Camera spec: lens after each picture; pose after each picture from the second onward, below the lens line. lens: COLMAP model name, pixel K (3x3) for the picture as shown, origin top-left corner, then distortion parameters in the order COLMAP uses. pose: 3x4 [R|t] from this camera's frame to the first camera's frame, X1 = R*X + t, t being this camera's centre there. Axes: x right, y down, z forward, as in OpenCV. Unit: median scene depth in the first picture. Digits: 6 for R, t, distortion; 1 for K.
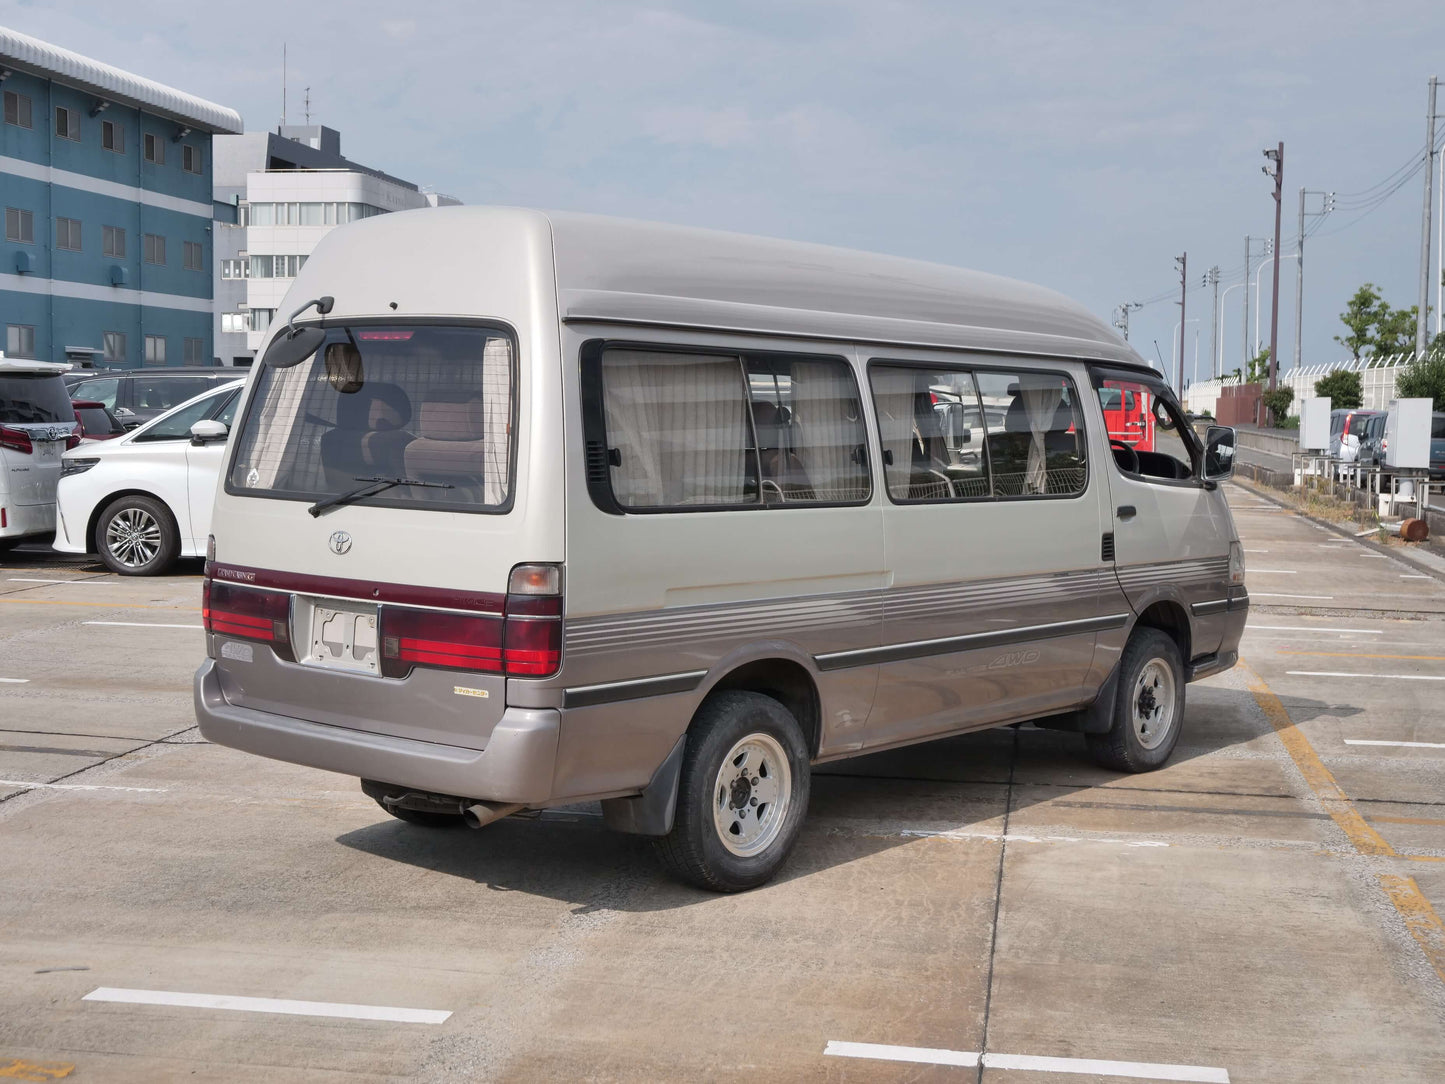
lens RADIAL K [[1932.7, 0, 754.8], [0, 1932.7, 541.9], [0, 0, 1]] dist [0.000071, 0.000000]
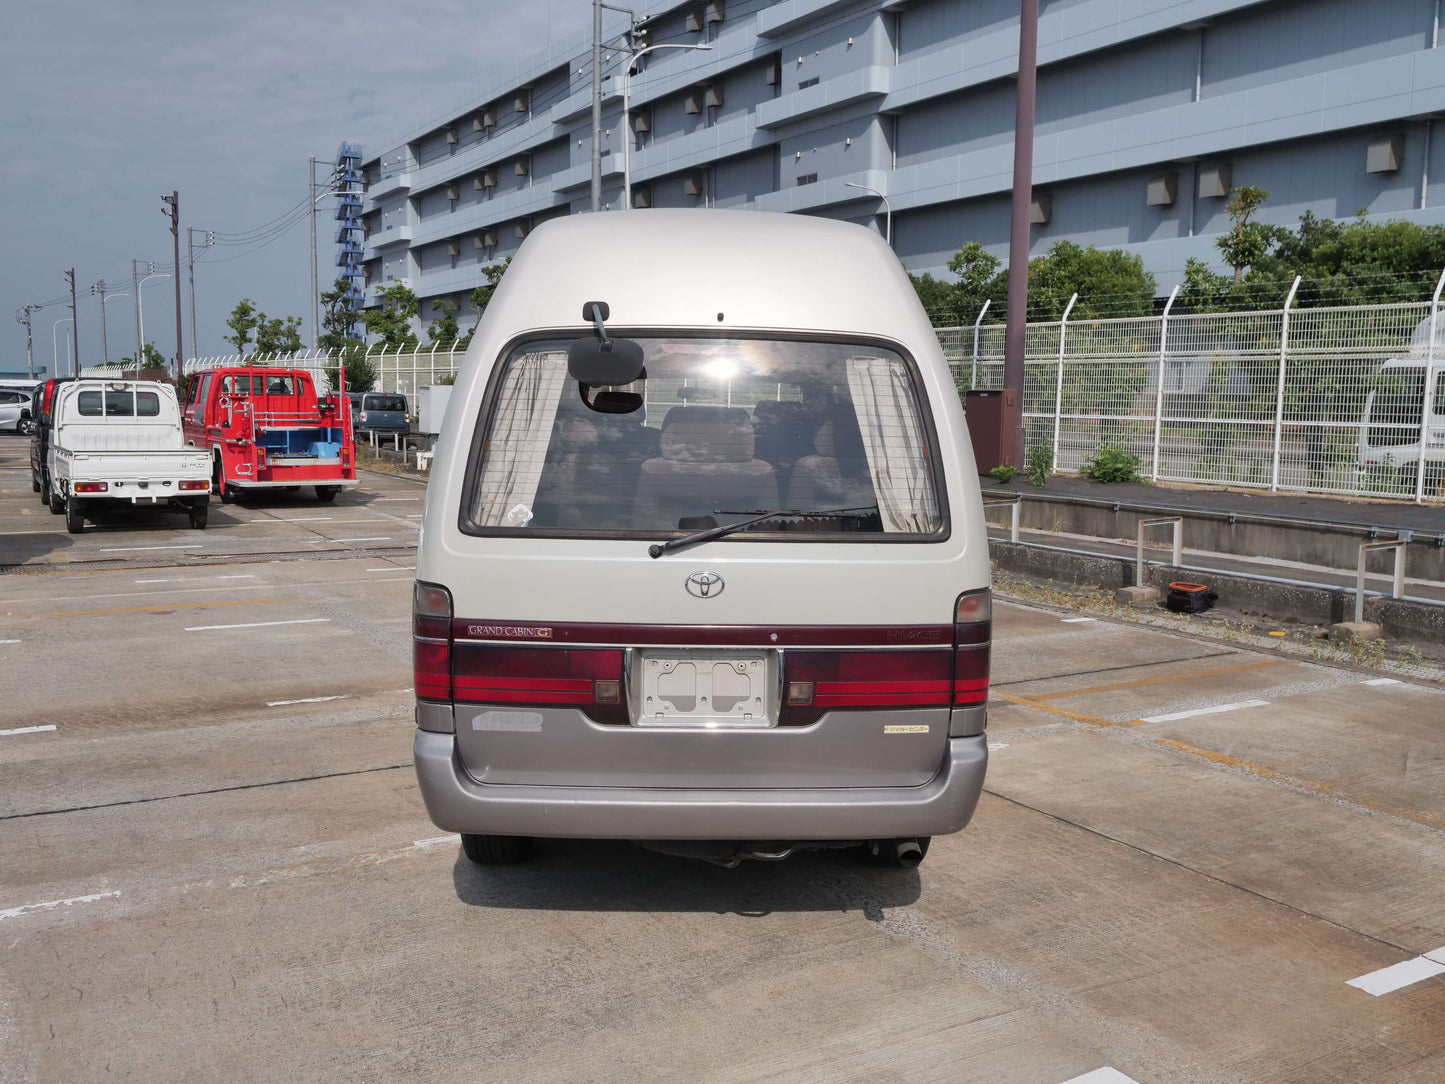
lens RADIAL K [[1298.4, 0, 742.2], [0, 1298.4, 551.9], [0, 0, 1]] dist [0.006697, -0.013478]
pose [[0.754964, -0.081175, 0.650723, -0.556726], [0.043183, 0.996309, 0.074185, -0.054920], [-0.654343, -0.027907, 0.755683, 0.510446]]
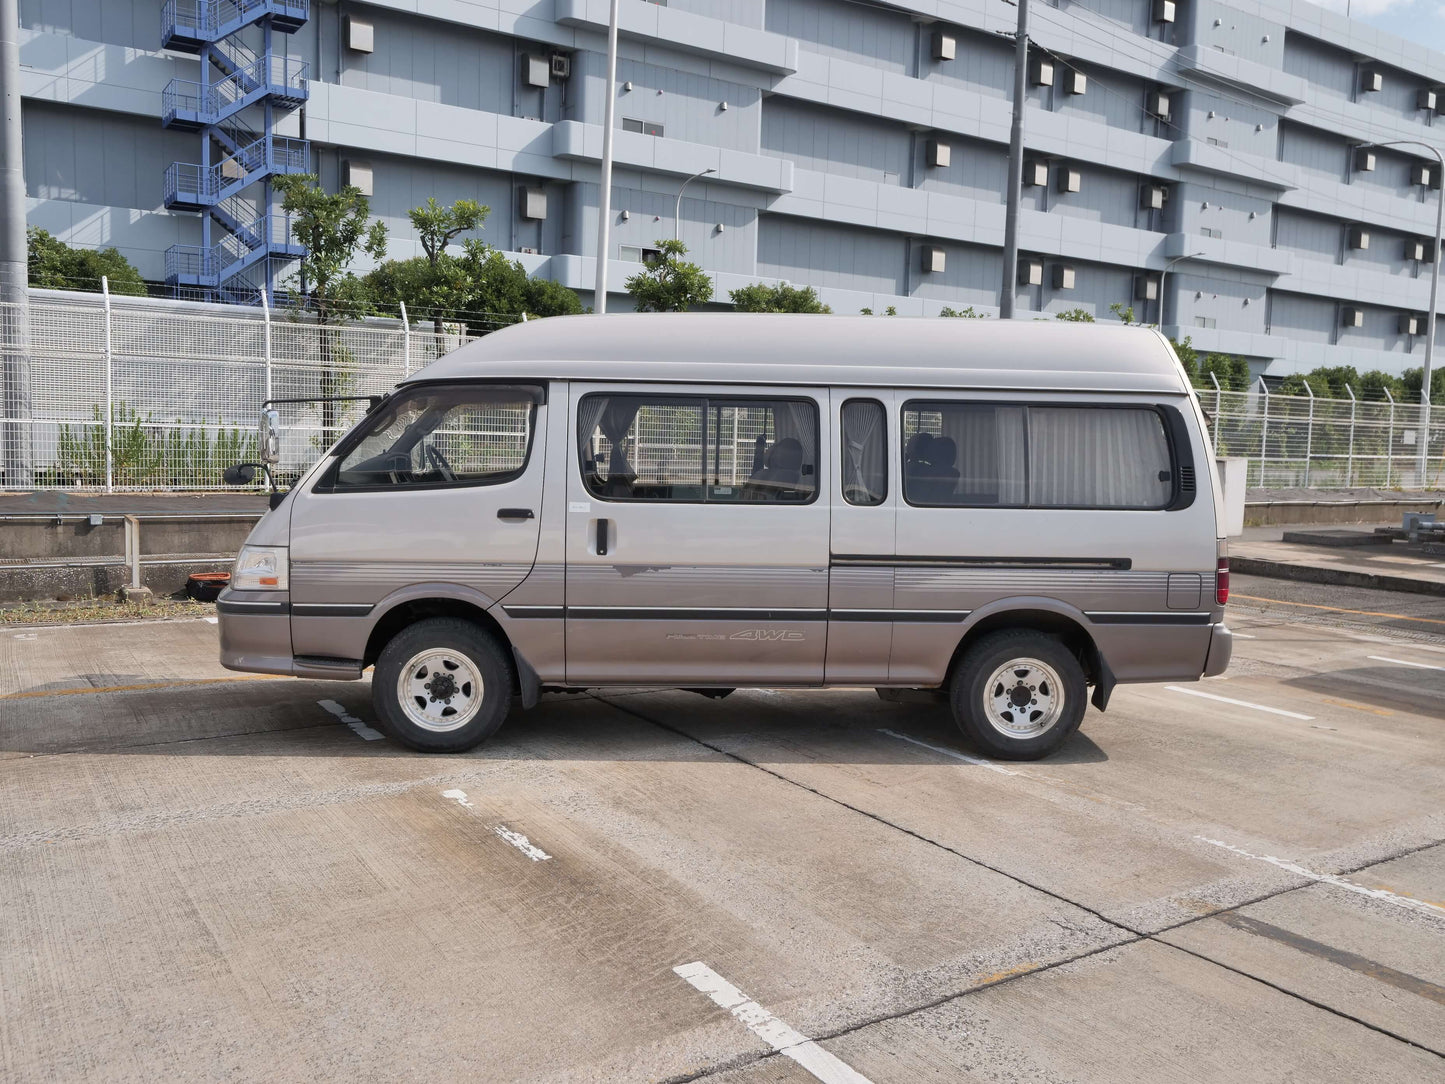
lens RADIAL K [[1193.9, 0, 731.2], [0, 1193.9, 526.9], [0, 0, 1]] dist [0.004755, 0.001374]
pose [[-0.670434, -0.095631, 0.735781, -0.720823], [0.011718, 0.990171, 0.139372, -0.149052], [-0.741877, 0.102062, -0.662723, 1.941922]]
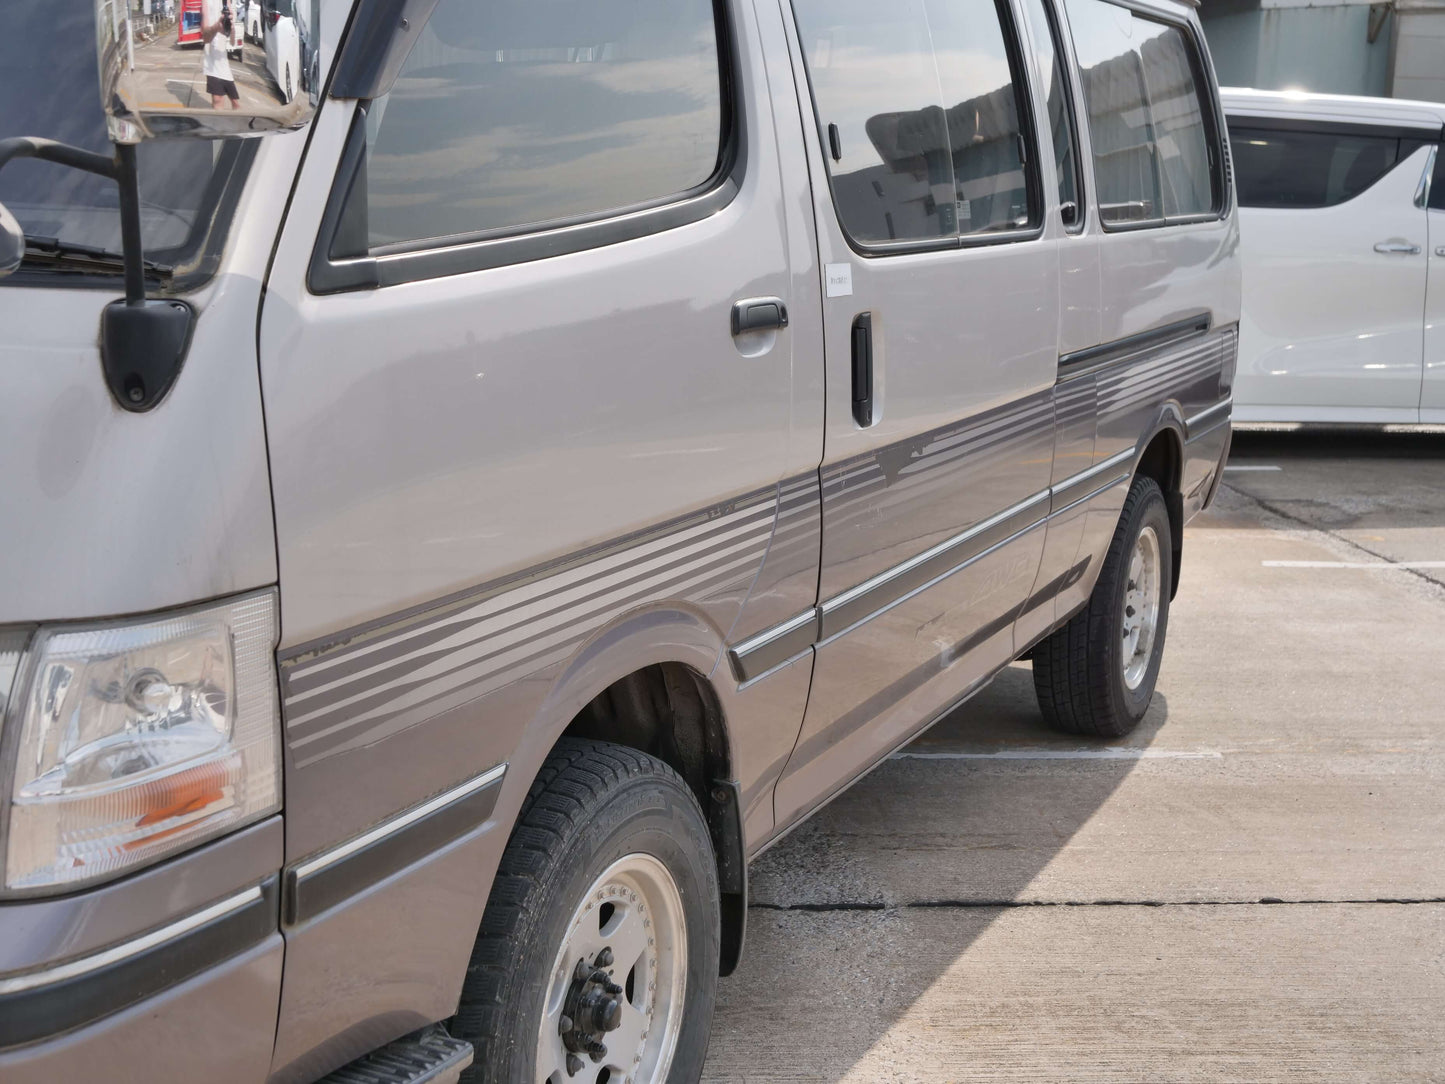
lens RADIAL K [[2084.5, 0, 725.8], [0, 2084.5, 543.3], [0, 0, 1]] dist [0.011793, 0.000000]
pose [[-0.969170, 0.001532, -0.246389, 0.160258], [-0.059686, 0.968738, 0.240799, -0.095366], [0.239055, 0.248081, -0.938780, 1.889707]]
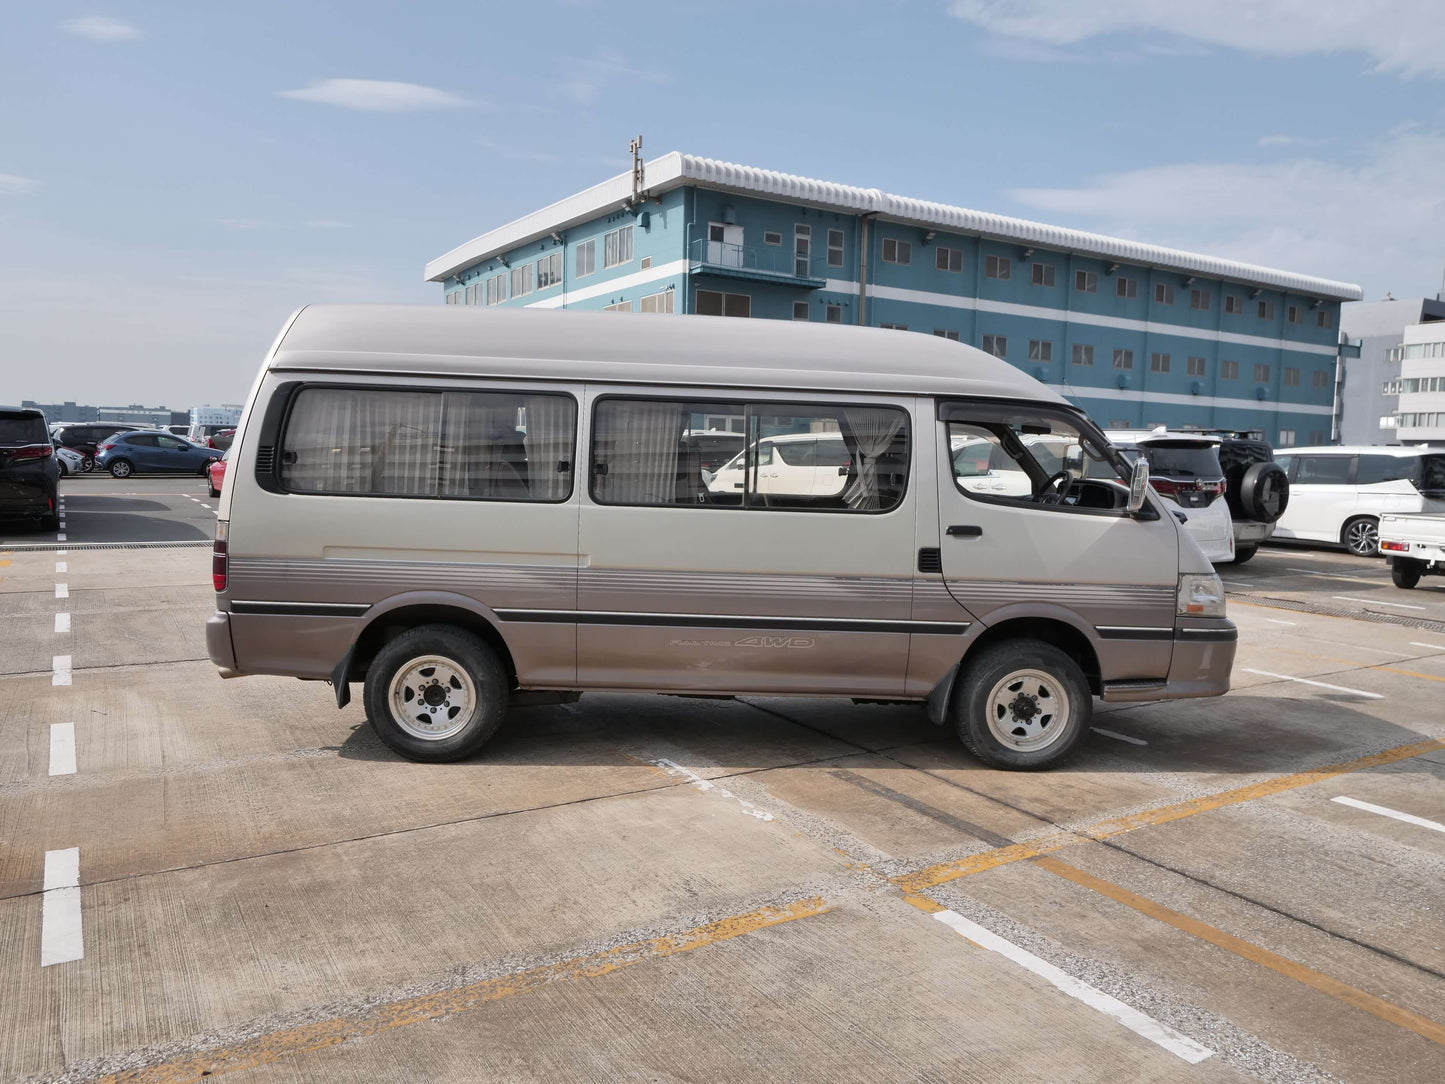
lens RADIAL K [[1066.4, 0, 729.0], [0, 1066.4, 537.1], [0, 0, 1]] dist [-0.002023, 0.005311]
pose [[0.654933, 0.060642, -0.753250, 0.739465], [-0.069176, 0.997401, 0.020151, -0.019694], [0.752514, 0.038909, 0.657426, 0.646244]]
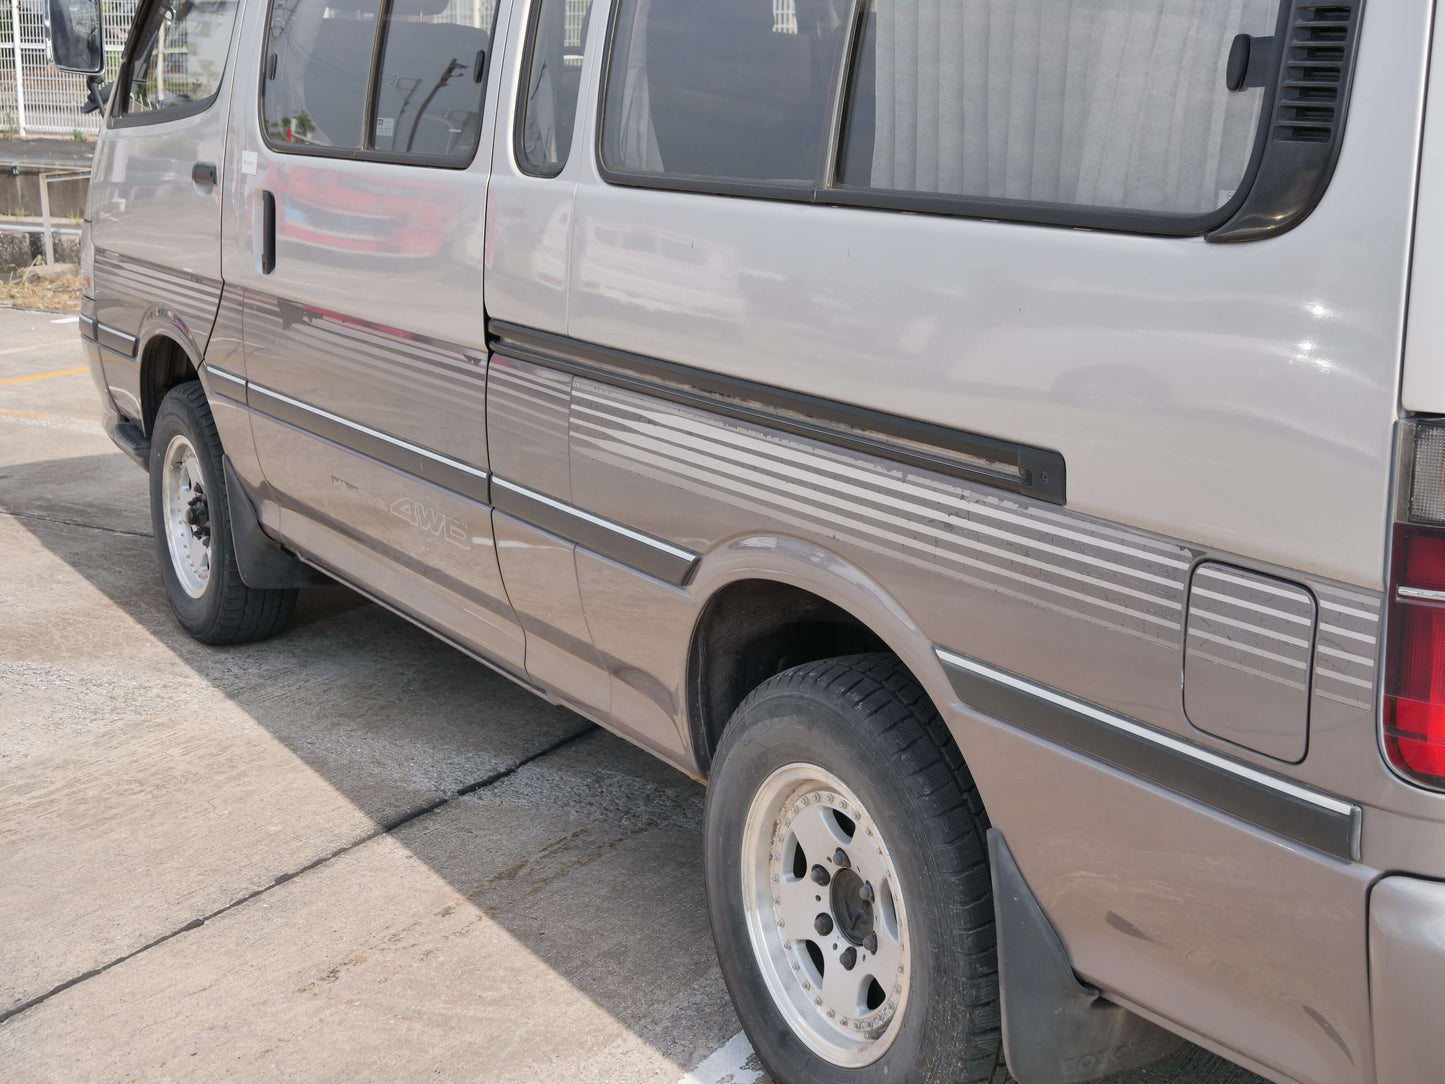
lens RADIAL K [[2084.5, 0, 716.6], [0, 2084.5, 546.6], [0, 0, 1]] dist [0.011793, 0.000000]
pose [[0.357504, -0.227159, 0.905864, -0.591003], [0.065721, 0.973682, 0.218229, -0.057228], [-0.931596, -0.018483, 0.363024, 1.027910]]
